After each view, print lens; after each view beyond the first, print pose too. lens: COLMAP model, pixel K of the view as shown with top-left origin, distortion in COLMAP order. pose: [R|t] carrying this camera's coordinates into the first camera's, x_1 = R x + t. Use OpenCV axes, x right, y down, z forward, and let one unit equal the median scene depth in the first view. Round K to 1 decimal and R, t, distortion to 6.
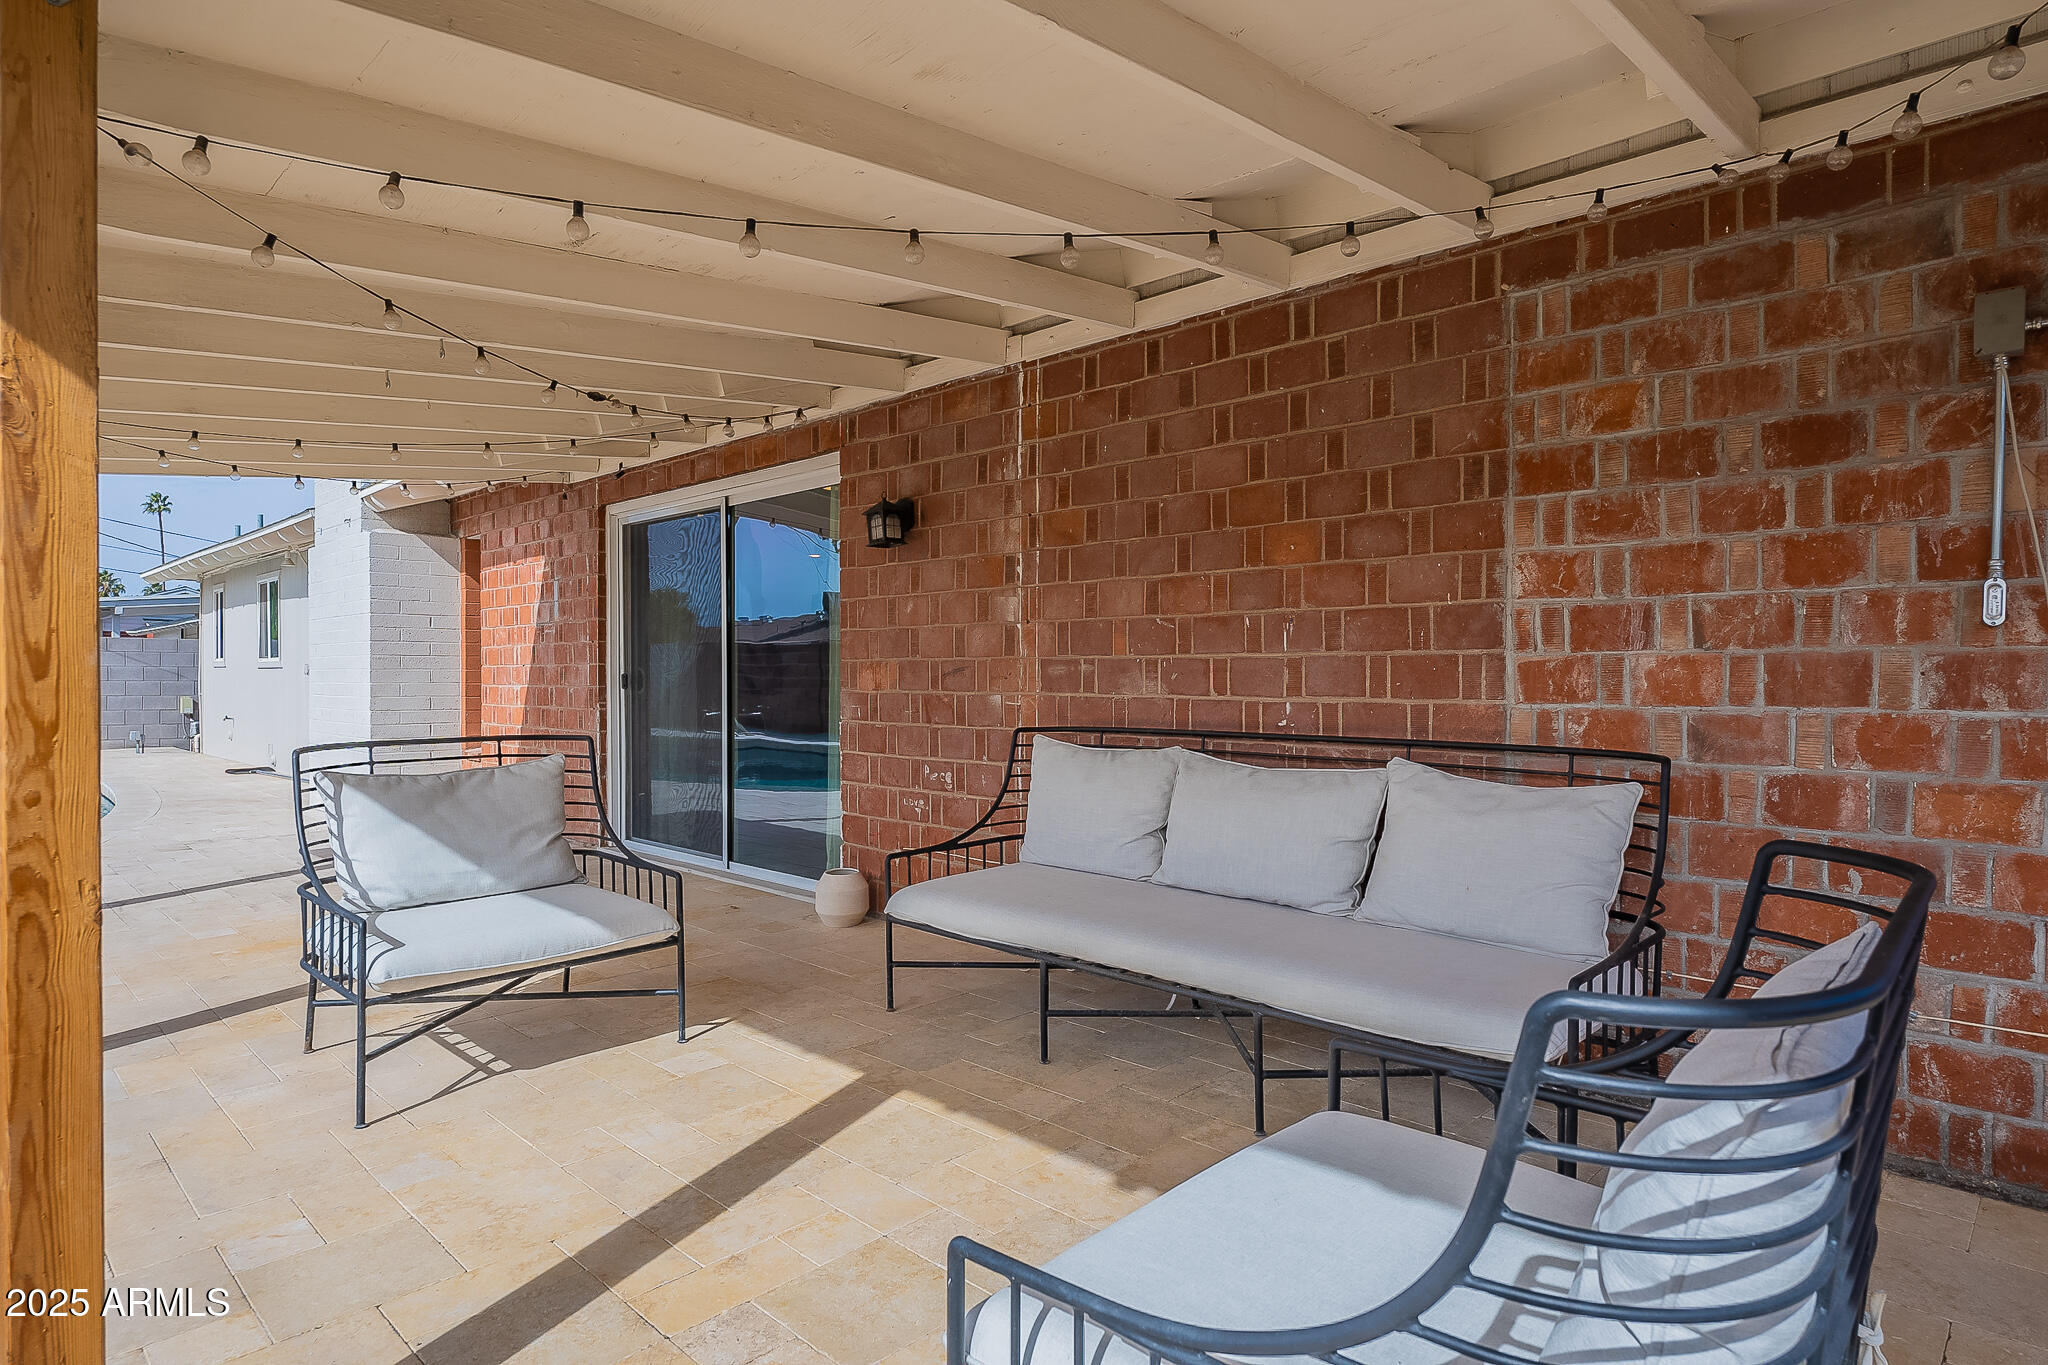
lens RADIAL K [[1111.0, 0, 1024.0], [0, 1111.0, 682.5], [0, 0, 1]] dist [0.001410, 0.000409]
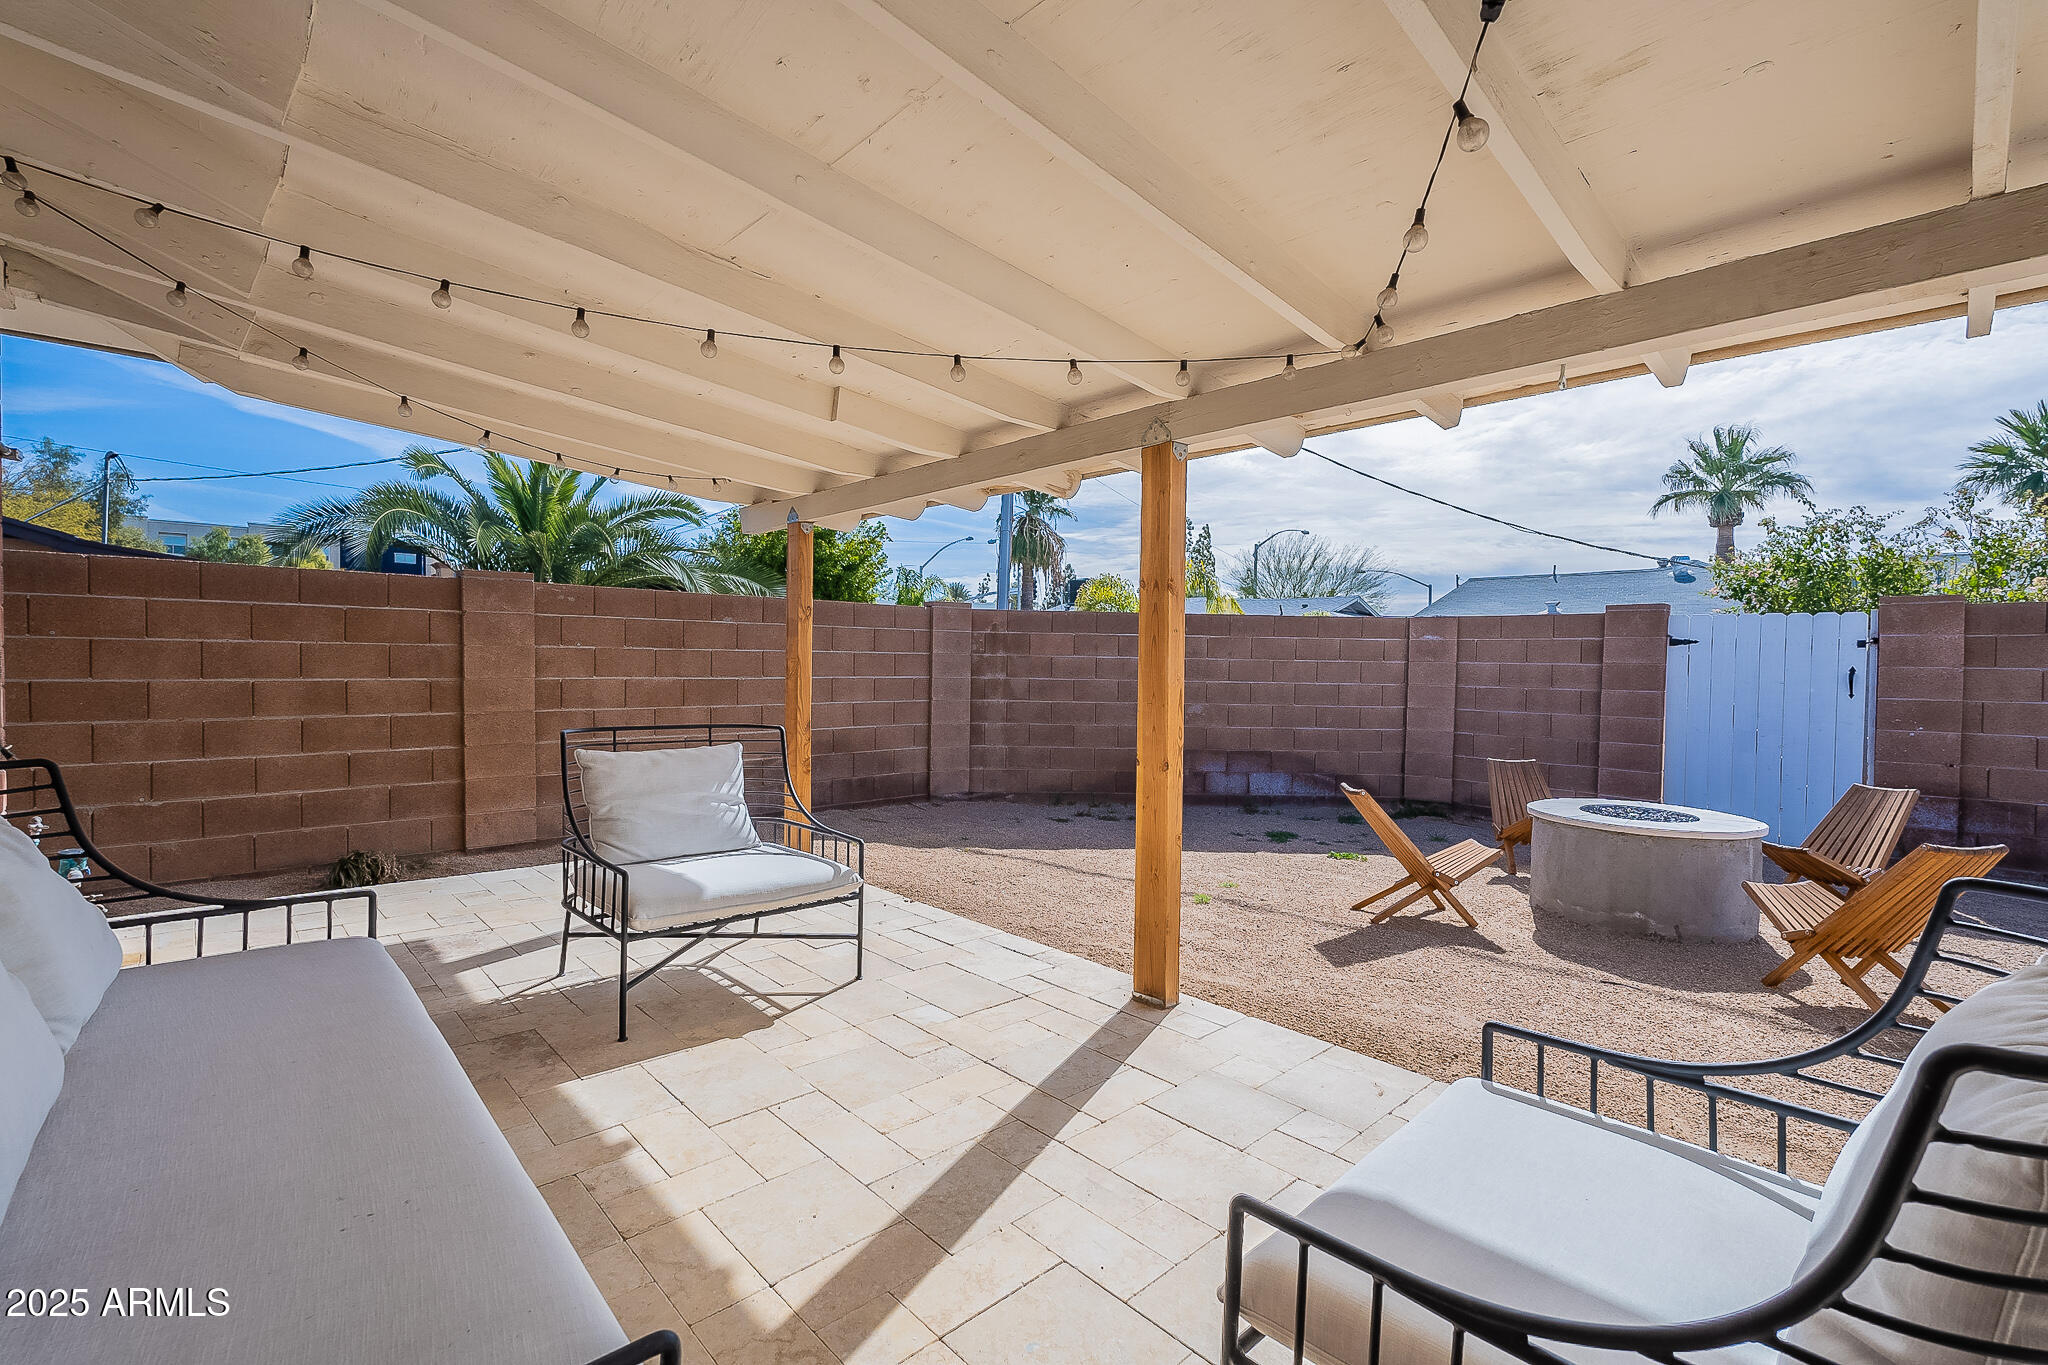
lens RADIAL K [[886.6, 0, 1021.4], [0, 886.6, 682.7], [0, 0, 1]] dist [-0.003178, 0.000055]
pose [[-0.998763, -0.018584, 0.046117, -0.262847], [-0.017315, 0.999464, 0.027768, -0.030689], [-0.046609, 0.026935, -0.998550, 1.444945]]
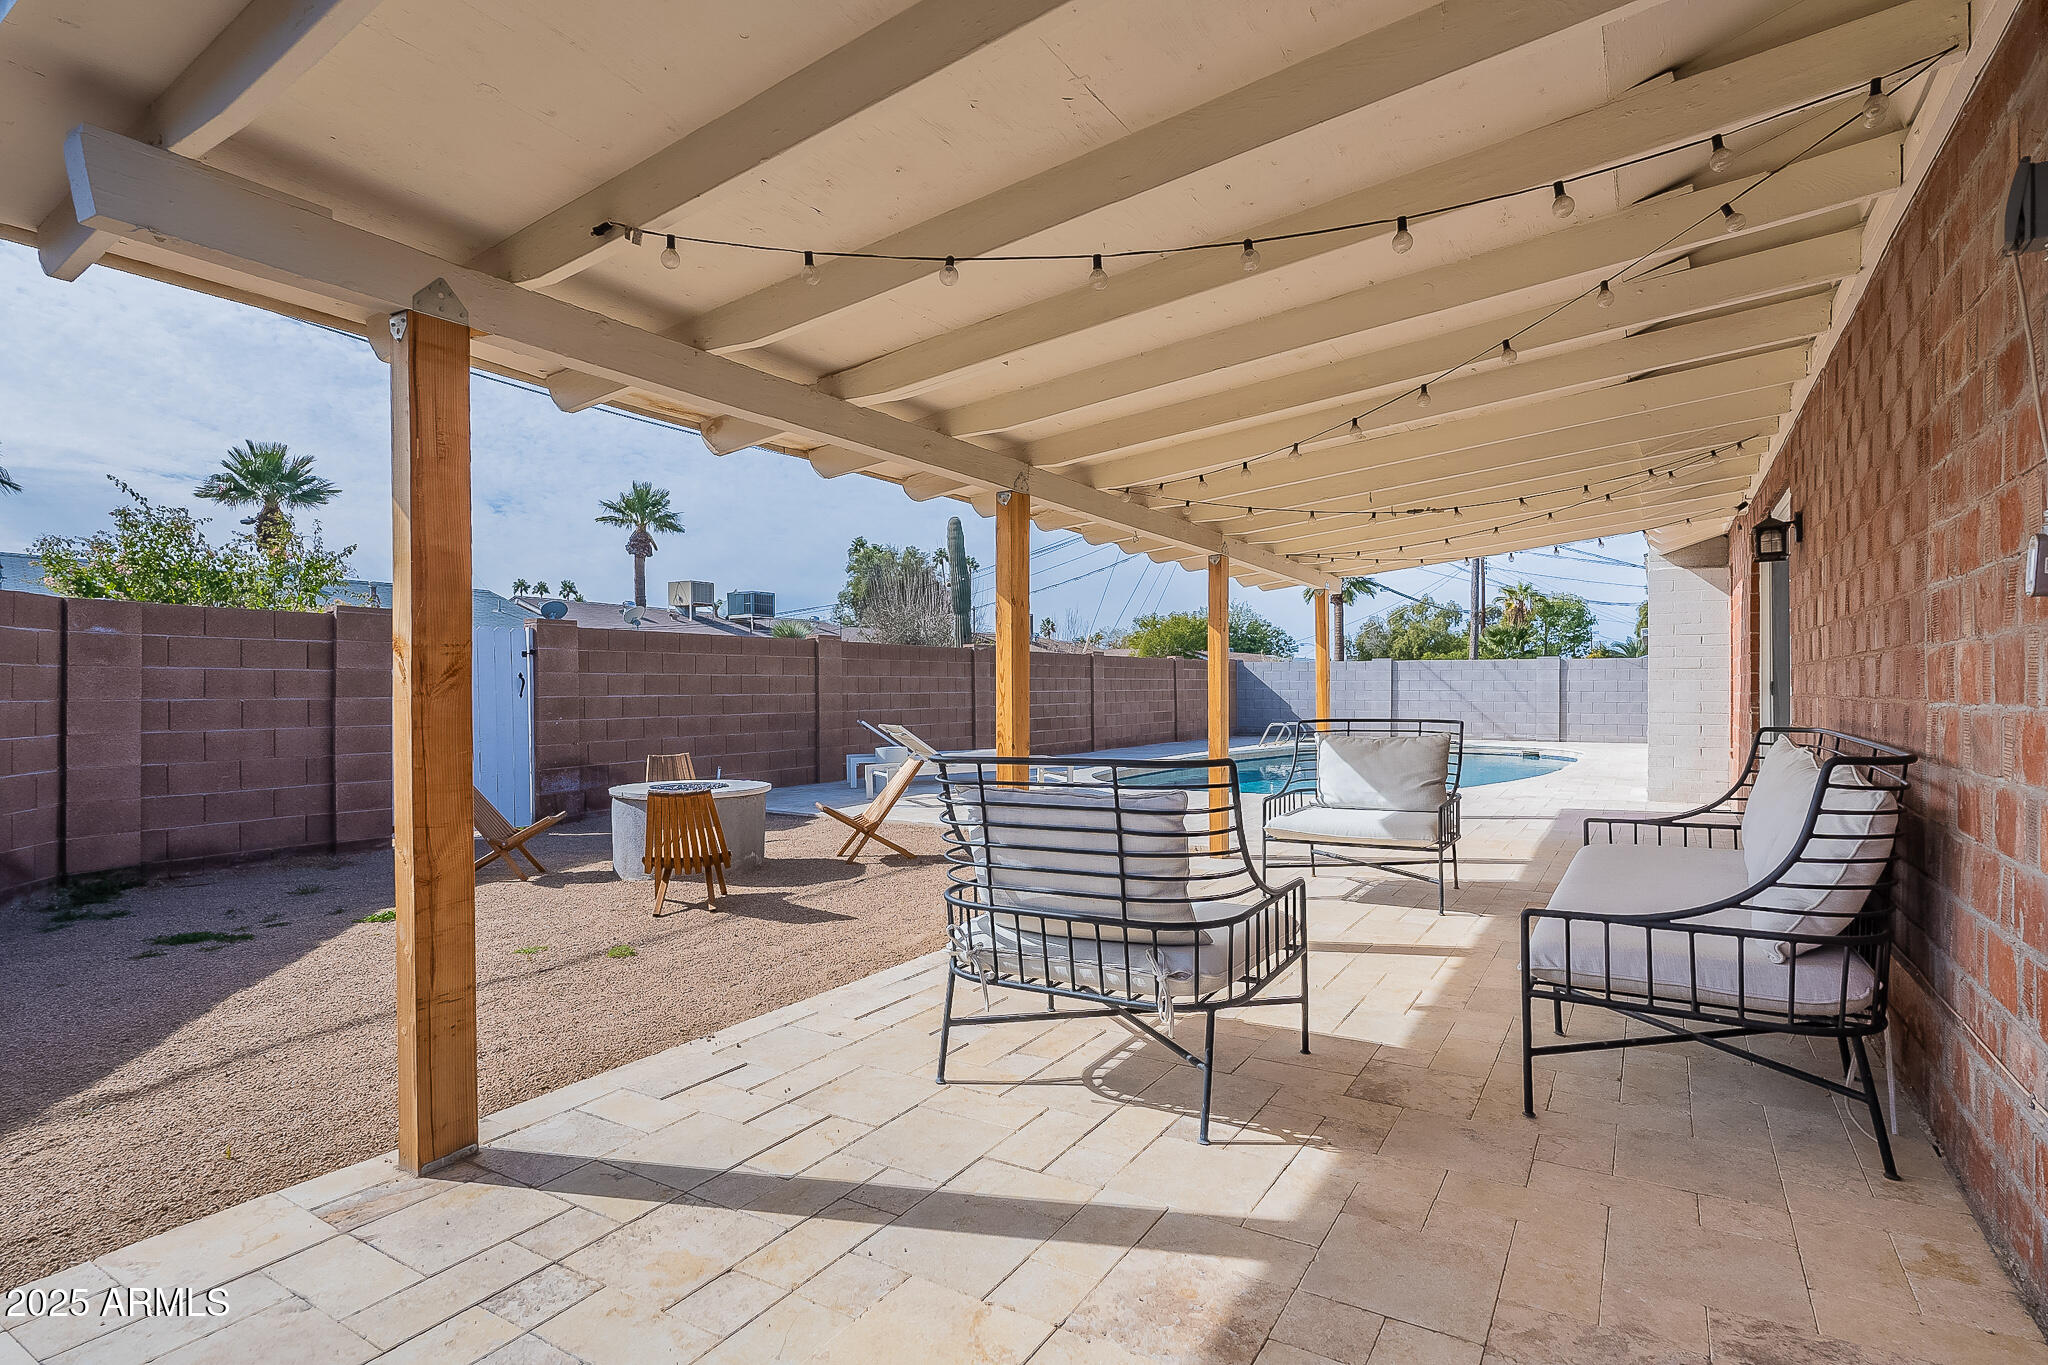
lens RADIAL K [[1022.6, 0, 1016.6], [0, 1022.6, 693.2], [0, 0, 1]] dist [-0.002180, -0.000340]
pose [[0.209940, 0.000405, -0.977714, 1.065489], [-0.002001, 0.999998, -0.000015, 0.012218], [0.977712, 0.001959, 0.209940, 0.117929]]
